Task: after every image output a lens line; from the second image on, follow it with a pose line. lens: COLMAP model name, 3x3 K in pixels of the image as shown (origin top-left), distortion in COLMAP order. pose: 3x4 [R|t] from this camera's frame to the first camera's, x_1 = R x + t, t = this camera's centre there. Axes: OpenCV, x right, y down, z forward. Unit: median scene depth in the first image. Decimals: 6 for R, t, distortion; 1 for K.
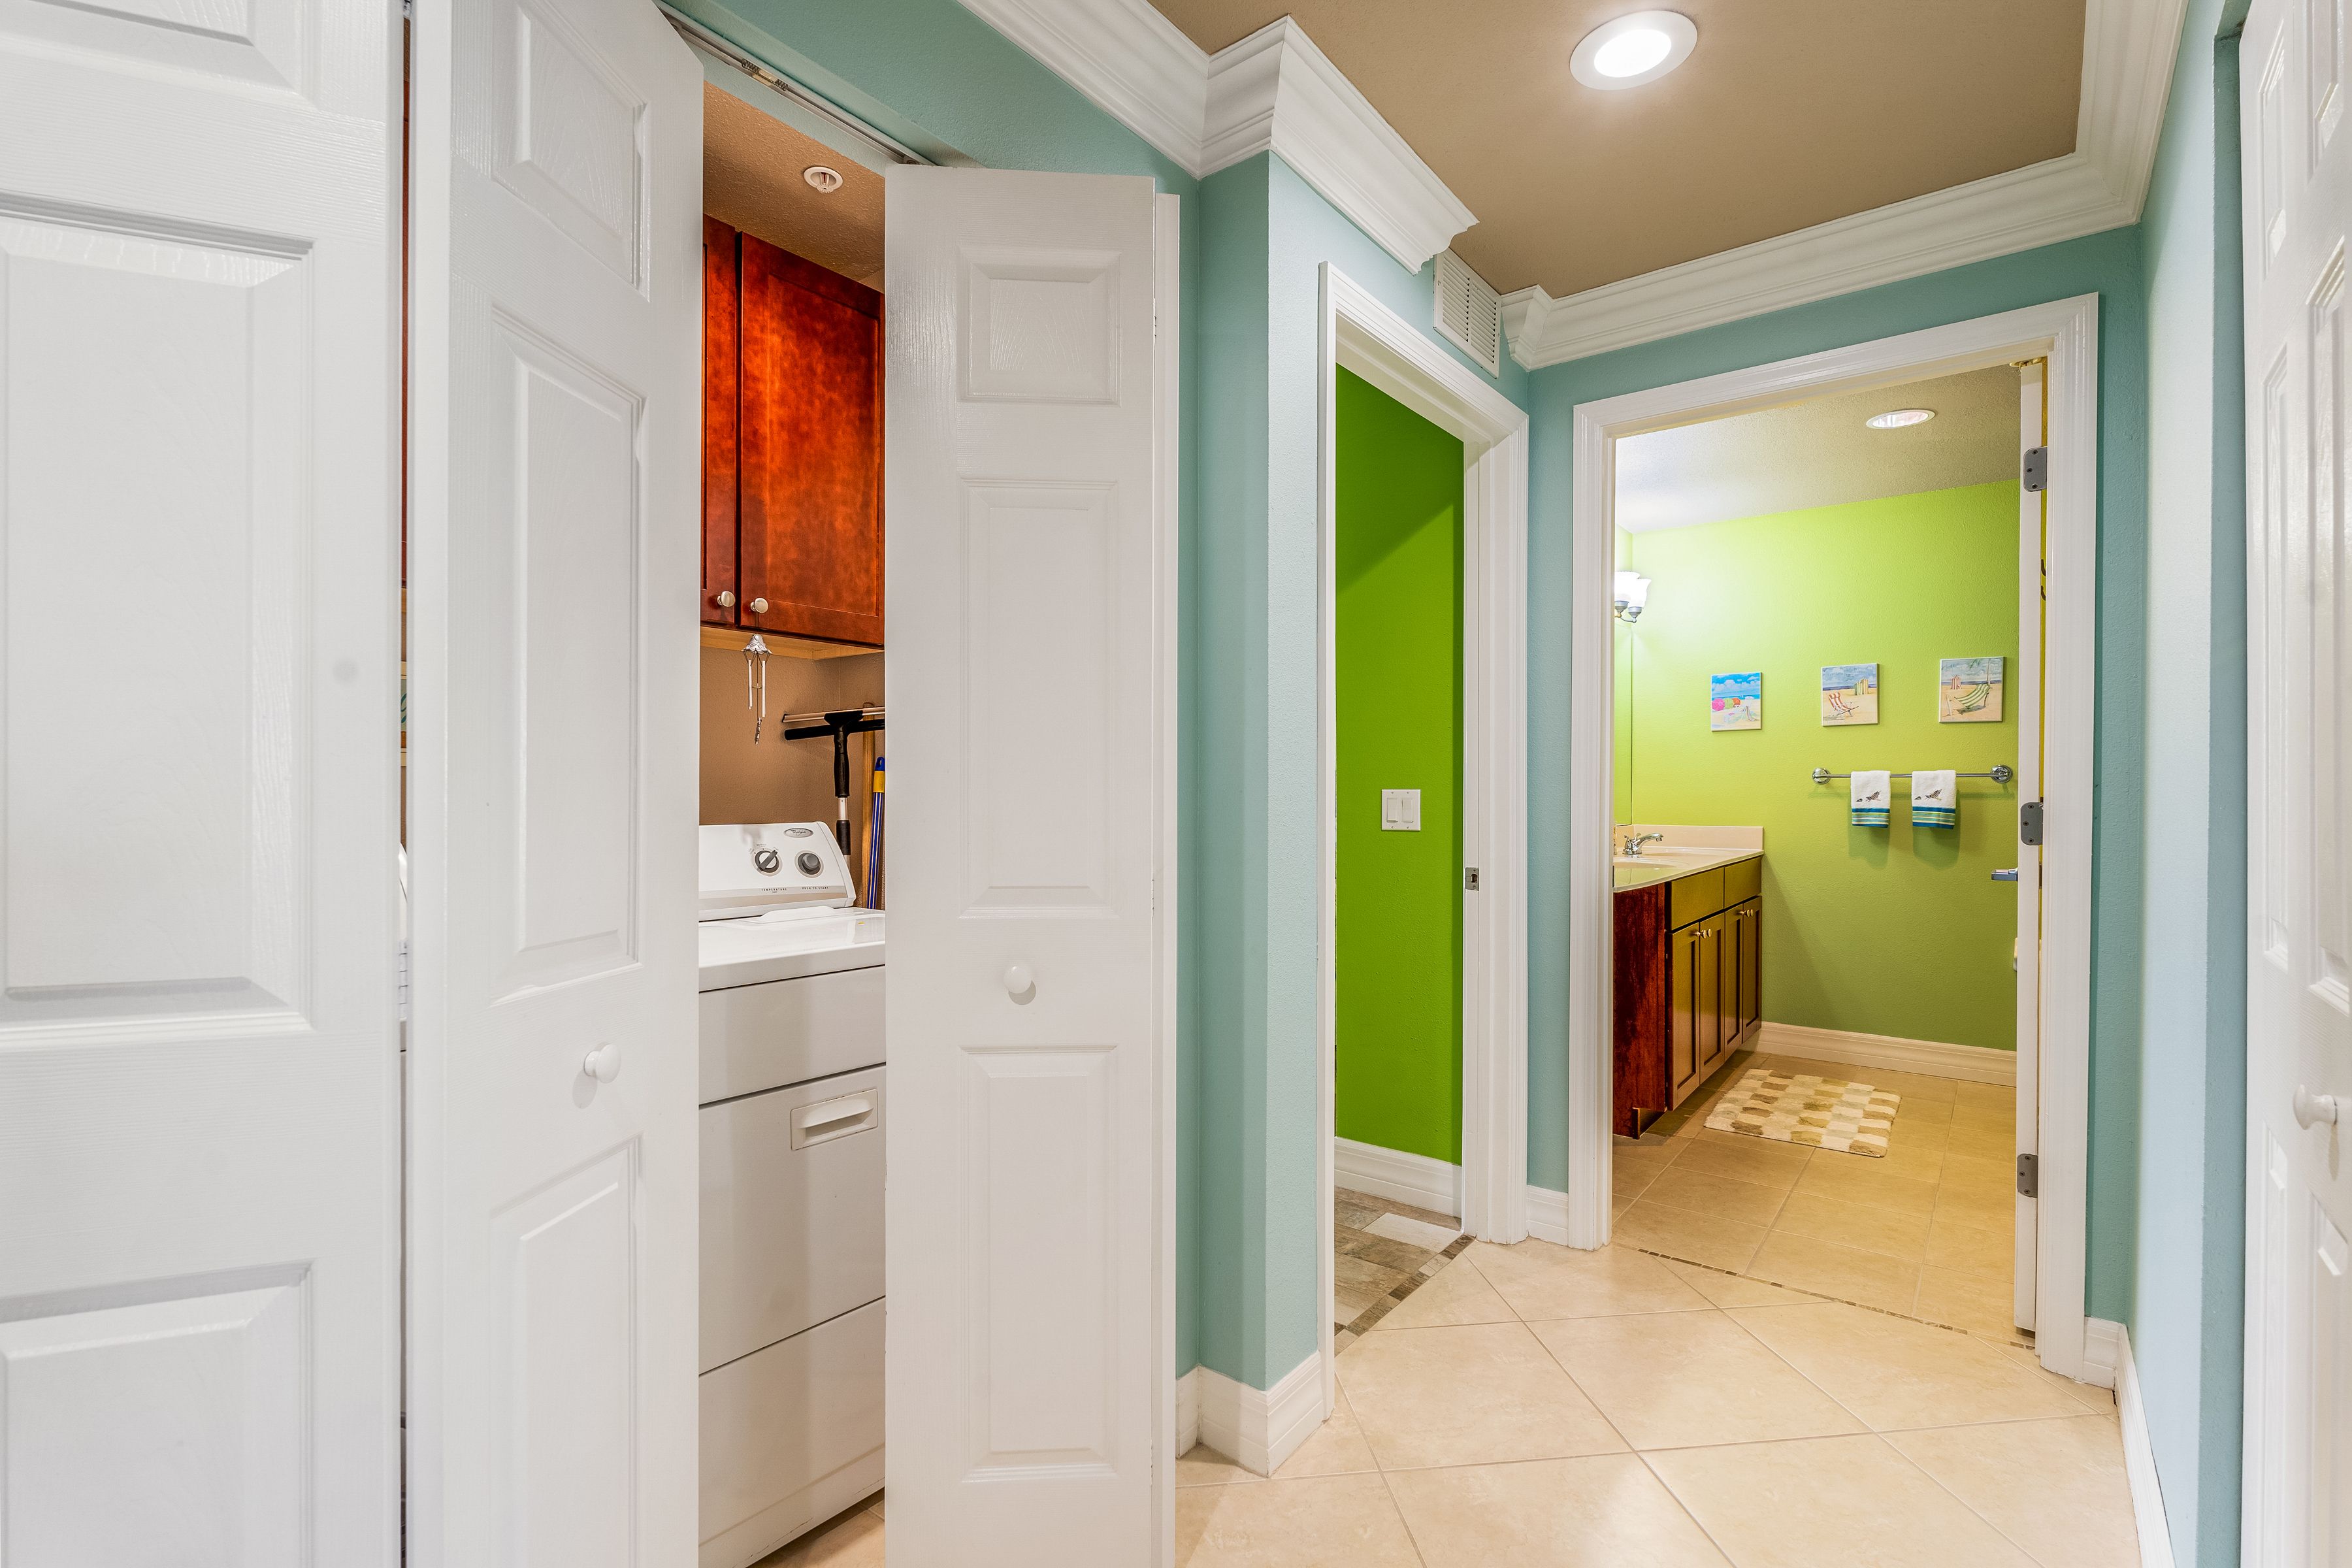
lens RADIAL K [[1054.1, 0, 1190.8], [0, 1054.1, 807.3], [0, 0, 1]] dist [-0.003494, -0.000223]
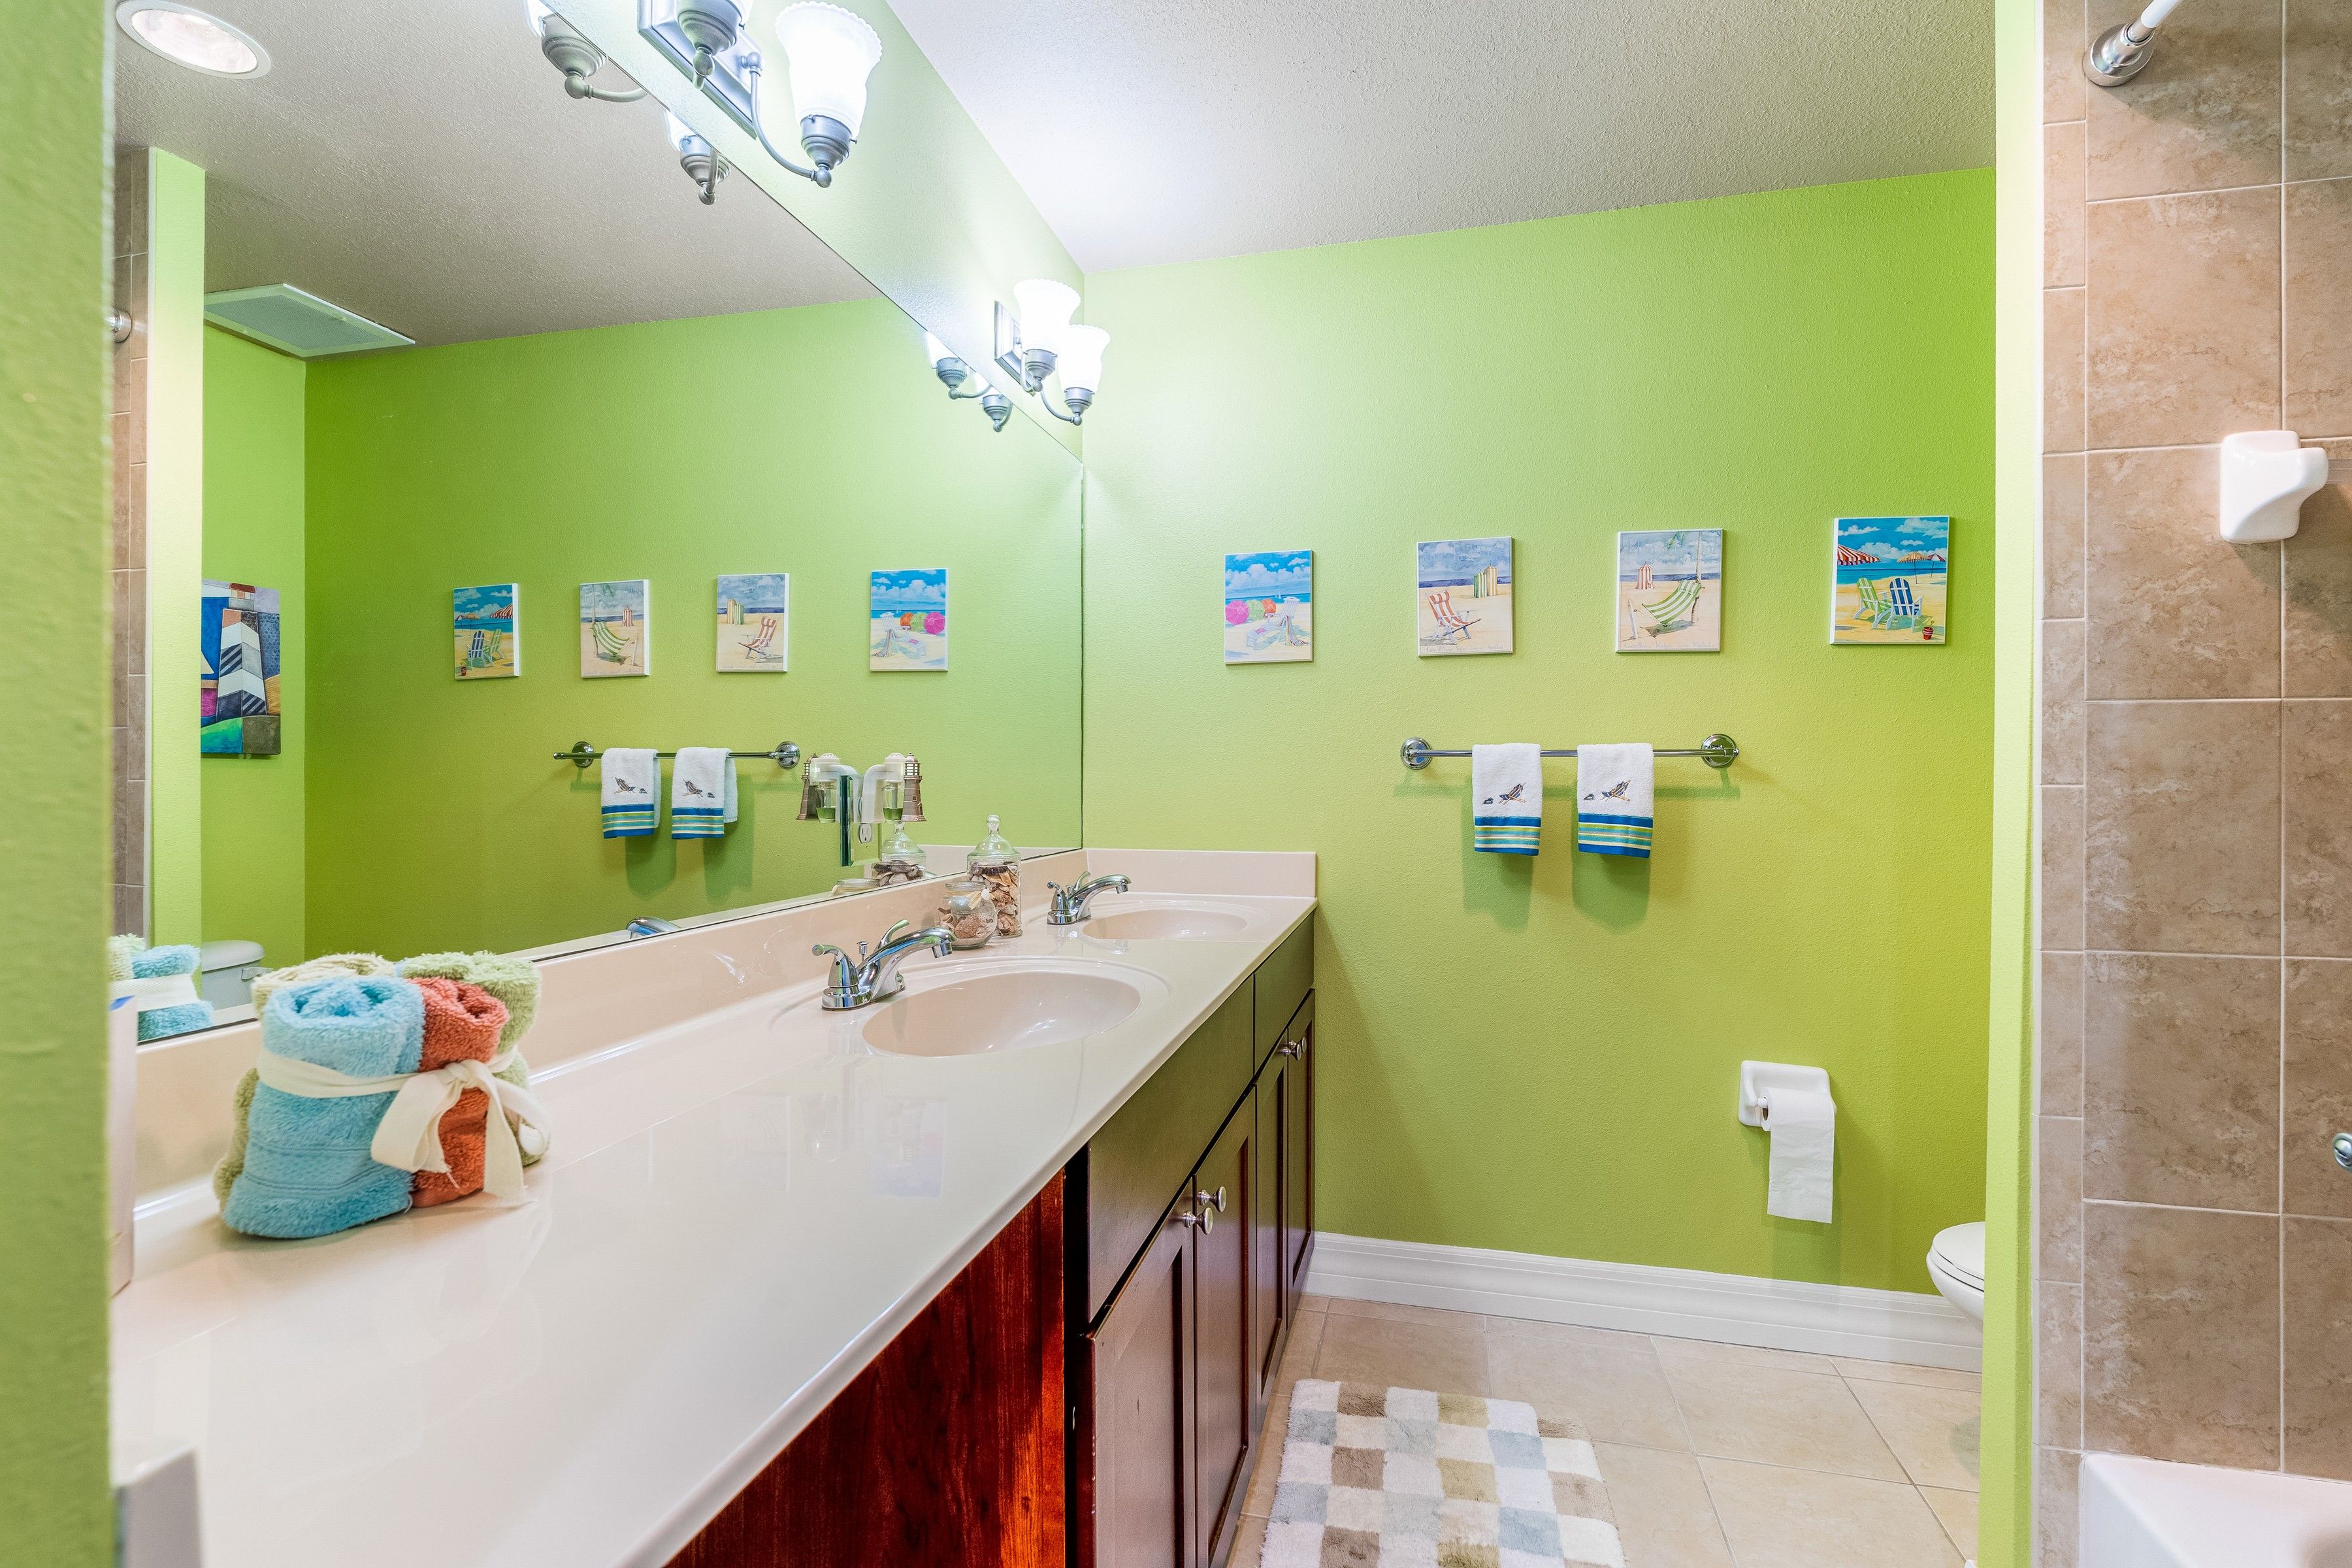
lens RADIAL K [[1054.1, 0, 1190.8], [0, 1054.1, 807.3], [0, 0, 1]] dist [-0.003494, -0.000223]
pose [[0.910940, -0.009240, 0.412436, 0.298421], [0.003370, 0.999882, 0.014957, -0.011885], [-0.412526, -0.012235, 0.910864, 0.602217]]
